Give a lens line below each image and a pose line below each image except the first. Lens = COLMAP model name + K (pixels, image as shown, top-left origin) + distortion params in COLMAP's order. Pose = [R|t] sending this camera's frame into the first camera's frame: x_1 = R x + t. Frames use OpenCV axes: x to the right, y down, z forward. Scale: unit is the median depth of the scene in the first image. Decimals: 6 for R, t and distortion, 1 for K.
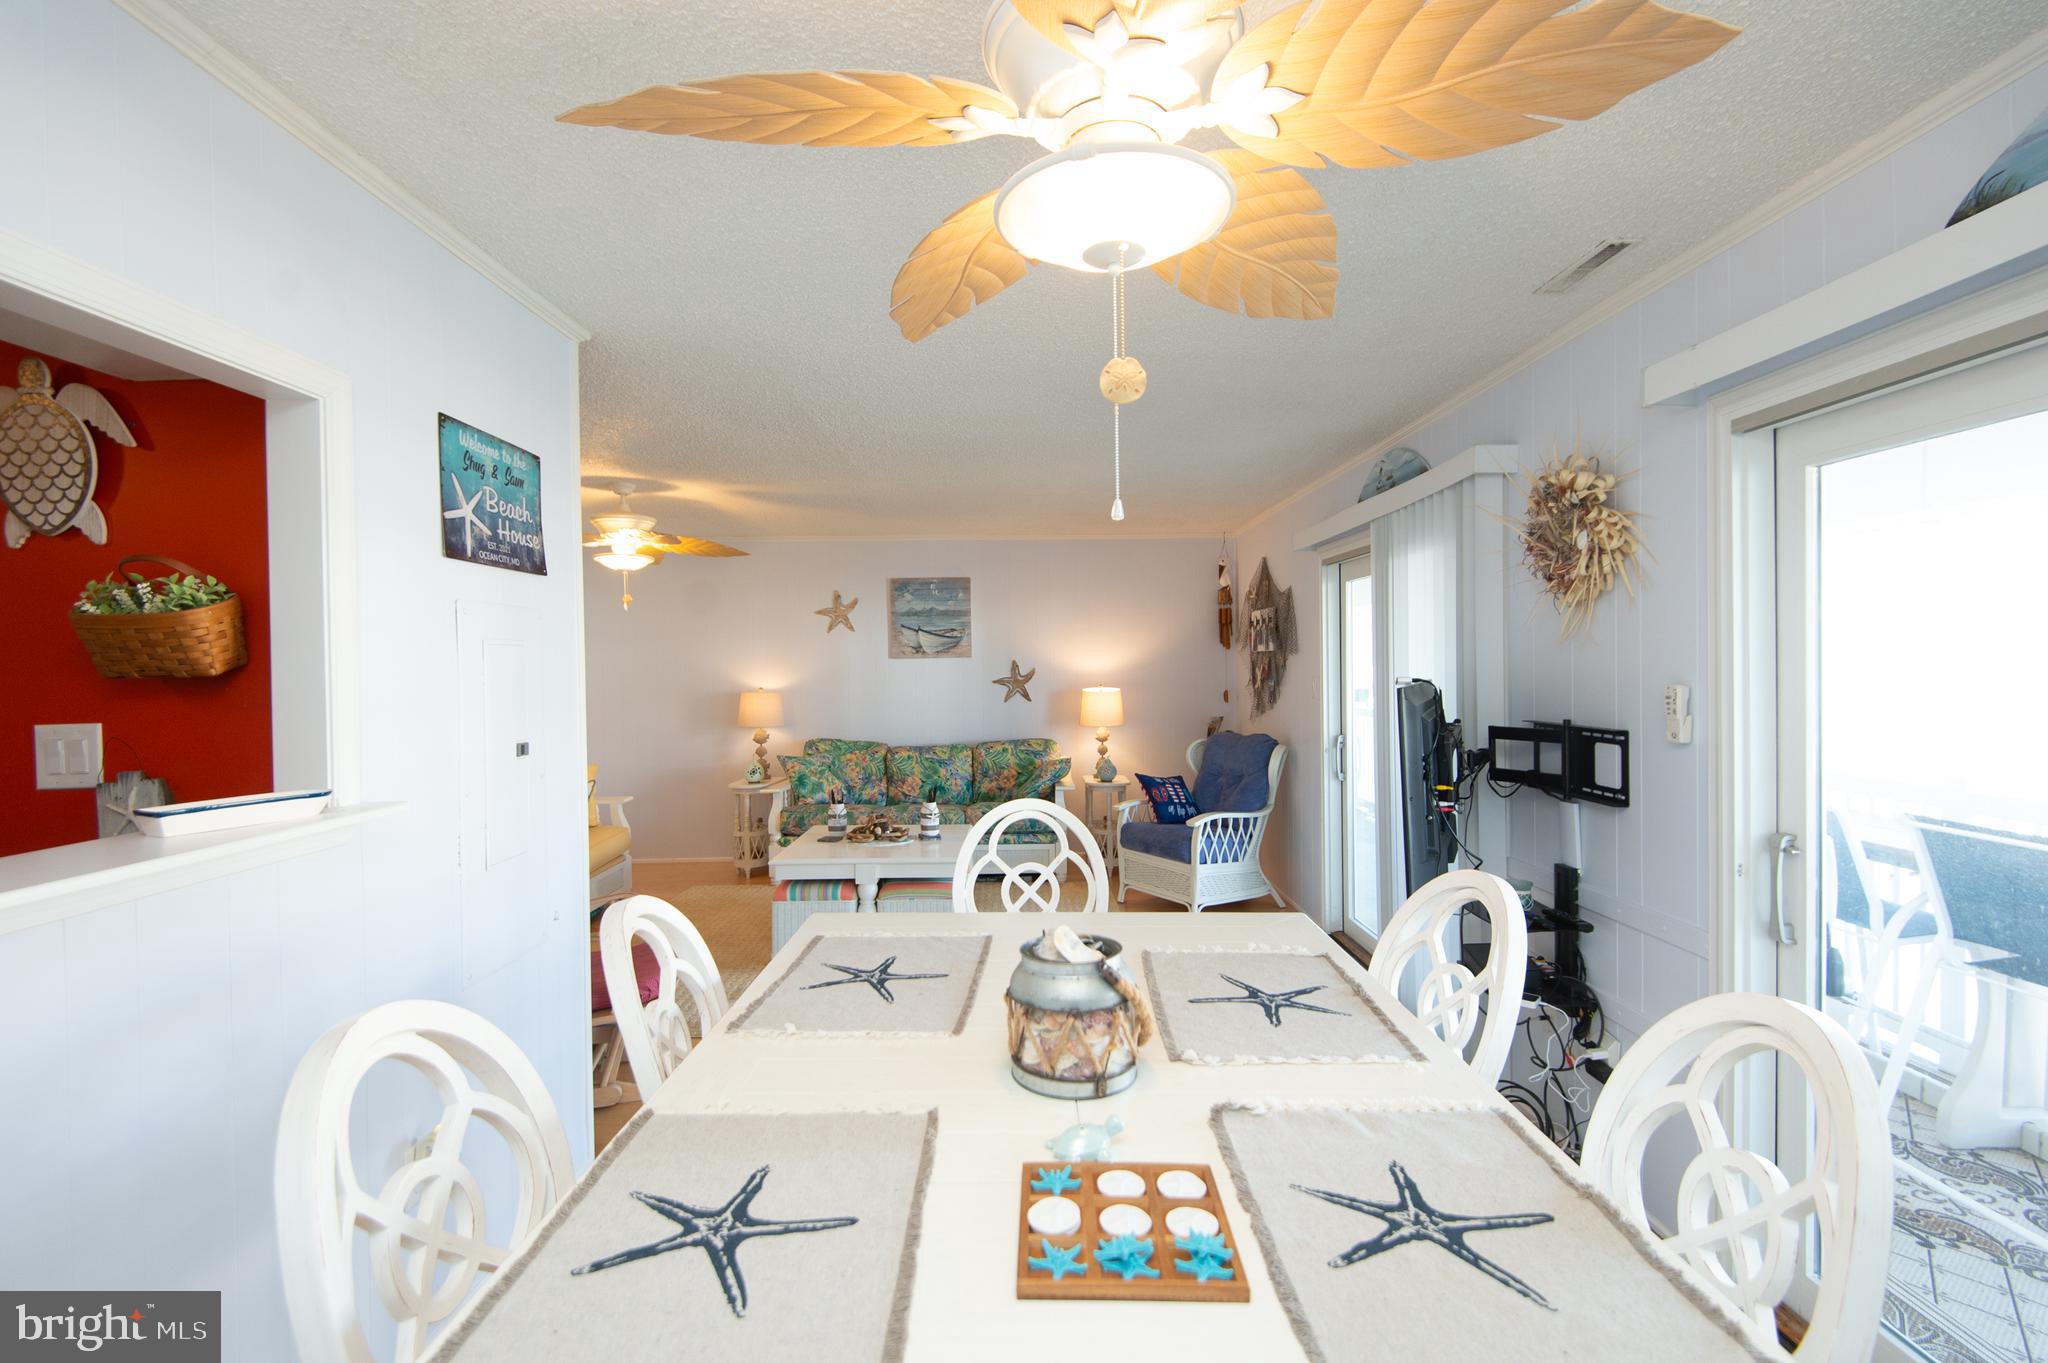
lens RADIAL K [[927.8, 0, 1027.2], [0, 927.8, 677.1], [0, 0, 1]] dist [0.045958, -0.029549]
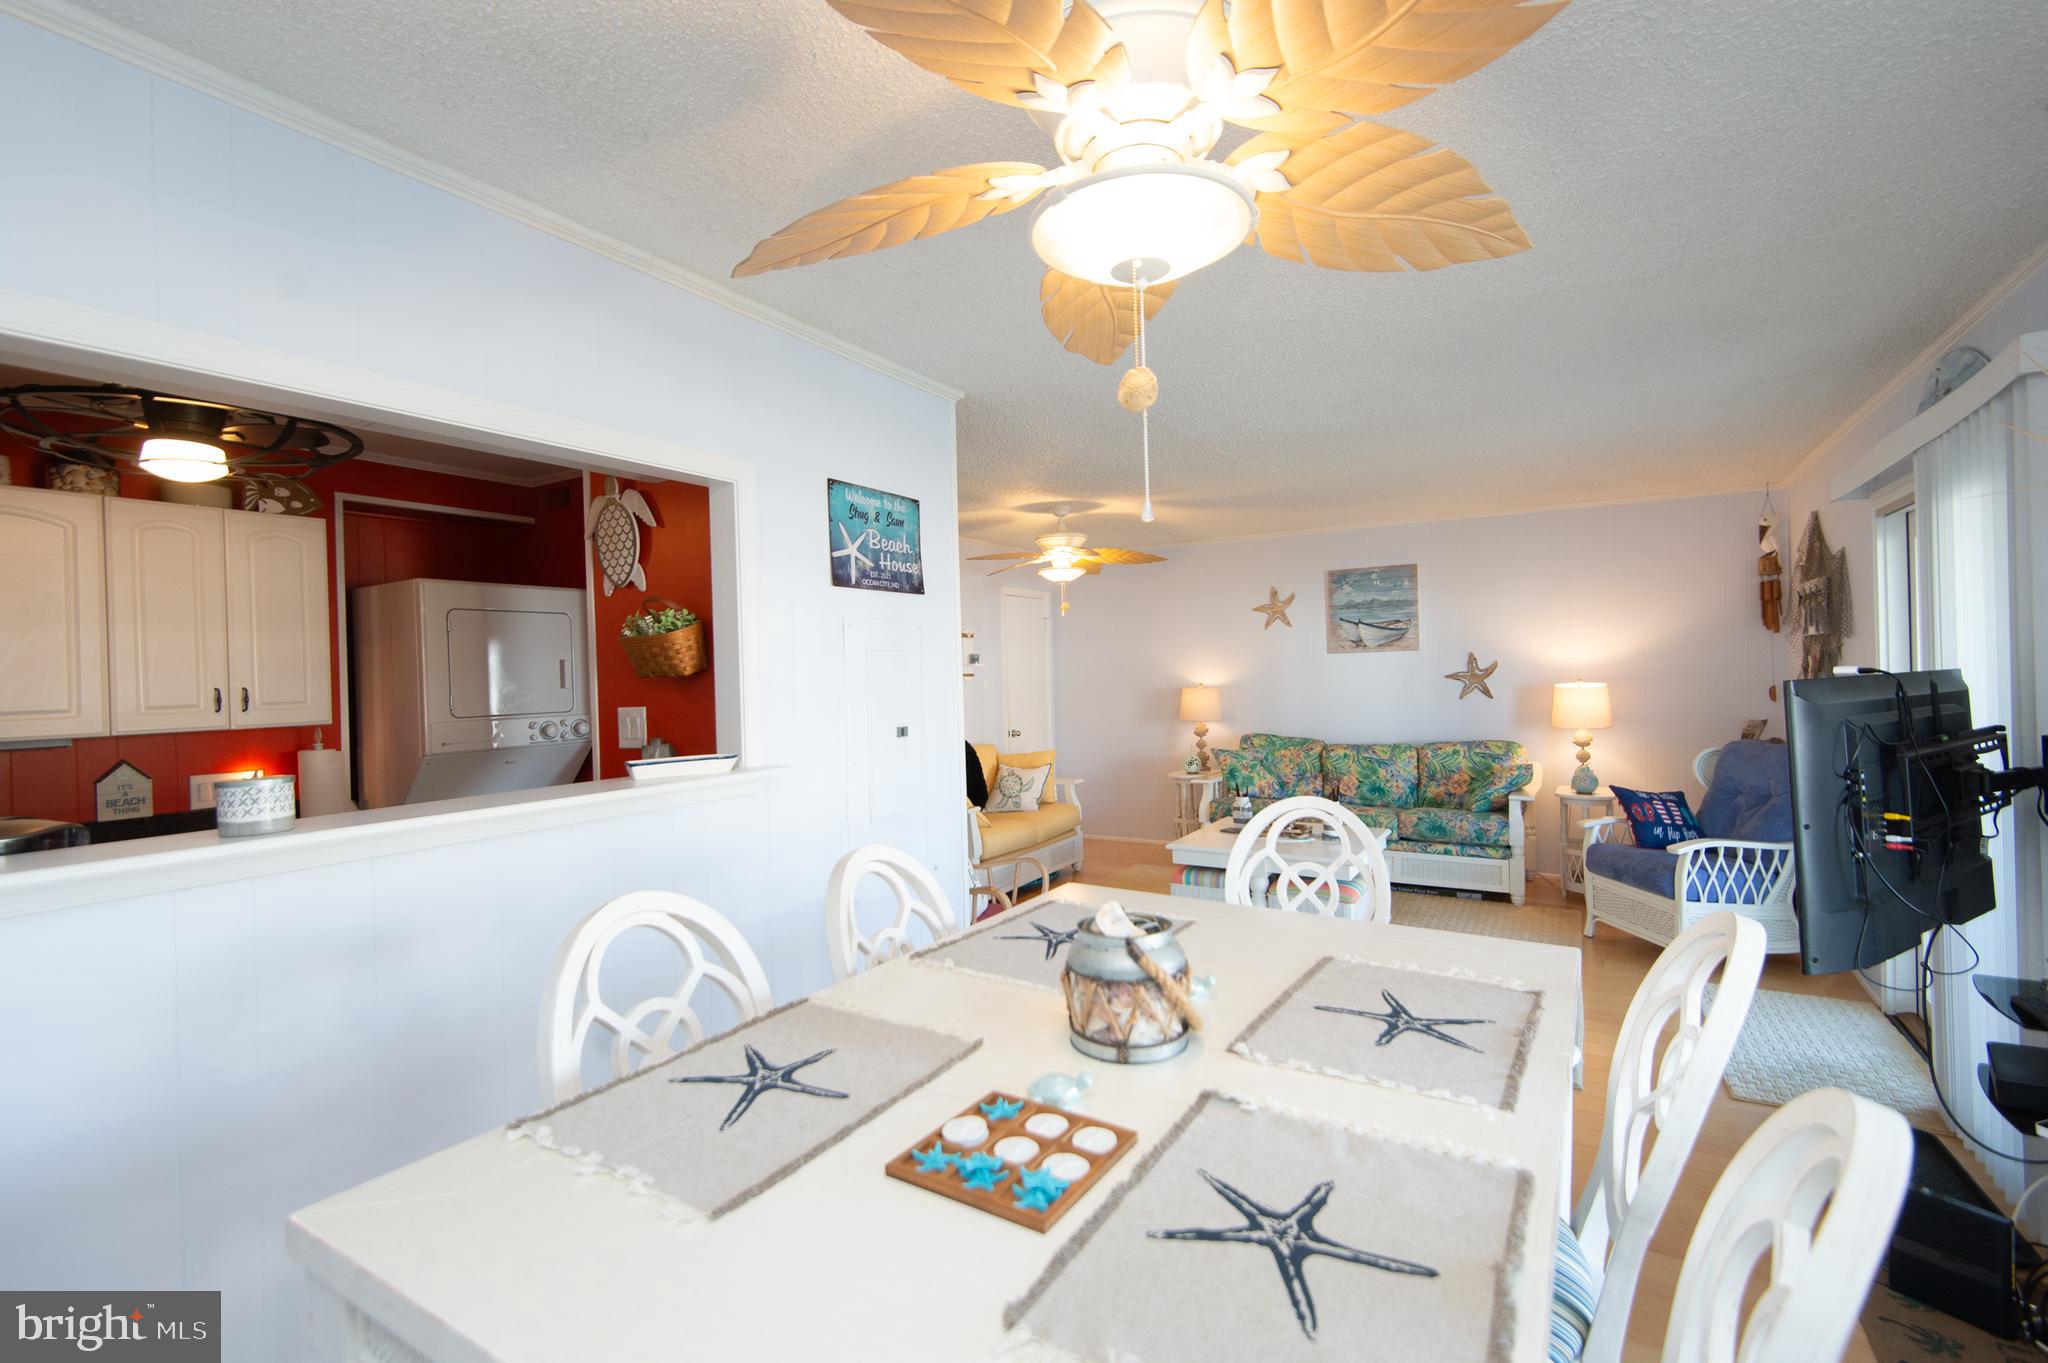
lens RADIAL K [[923.8, 0, 1029.4], [0, 923.8, 675.4], [0, 0, 1]] dist [0.048074, -0.028504]
pose [[0.853087, -0.007062, -0.521721, 0.207678], [0.008094, 0.999967, -0.000301, 0.001694], [0.521706, -0.003967, 0.853116, 0.013877]]
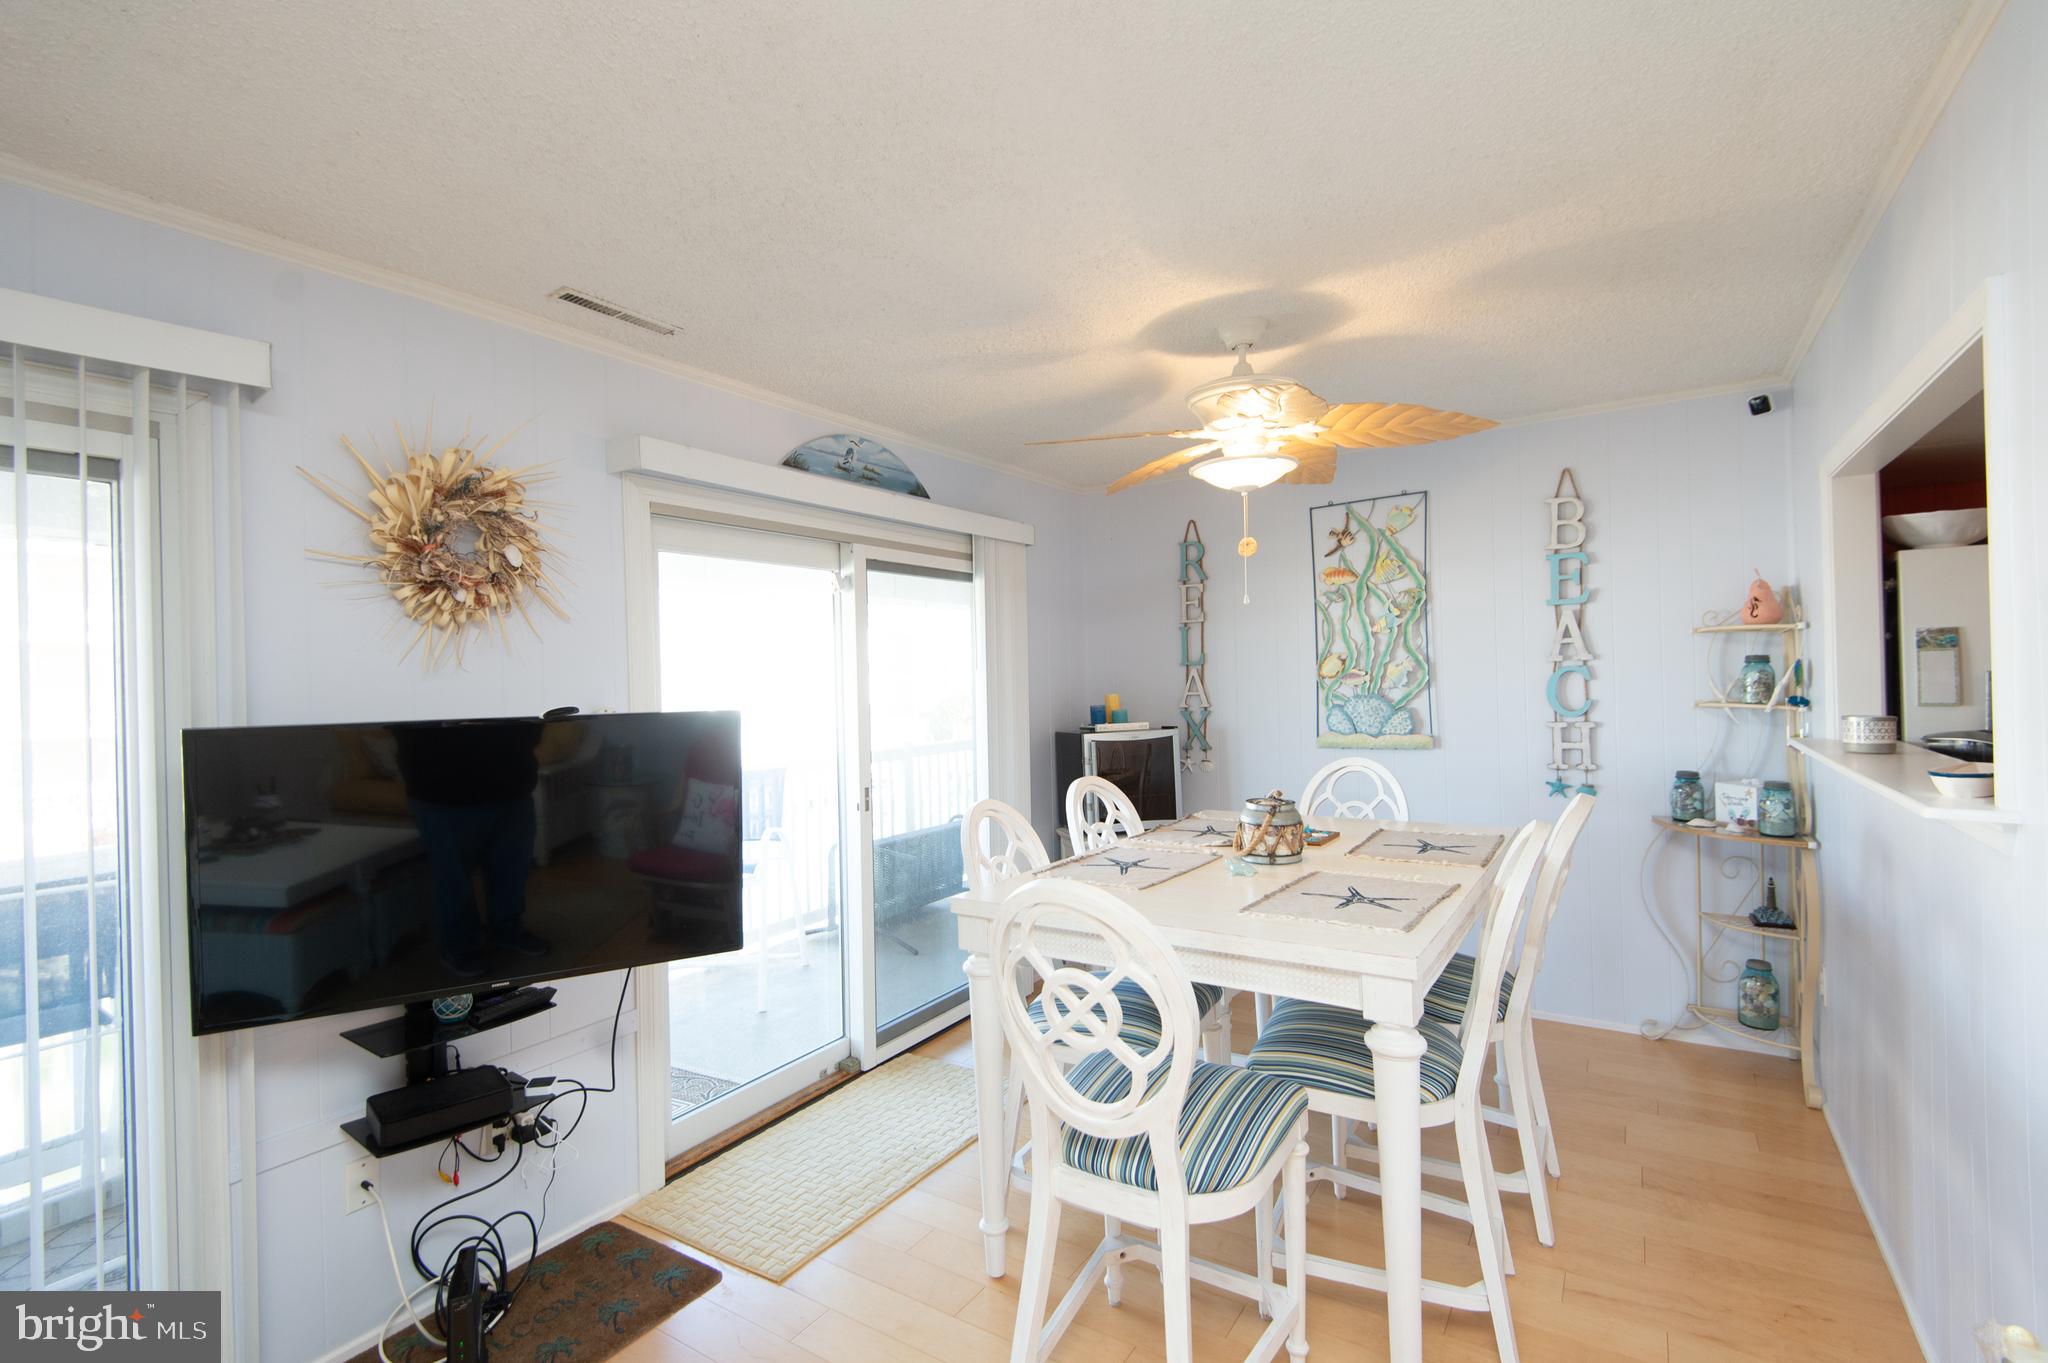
lens RADIAL K [[935.0, 0, 1026.4], [0, 935.0, 674.4], [0, 0, 1]] dist [0.040036, -0.027182]
pose [[-0.842636, 0.032393, 0.537508, -0.262979], [0.042243, 0.999089, 0.006012, -0.012577], [-0.536824, 0.027772, -0.843237, 1.238946]]
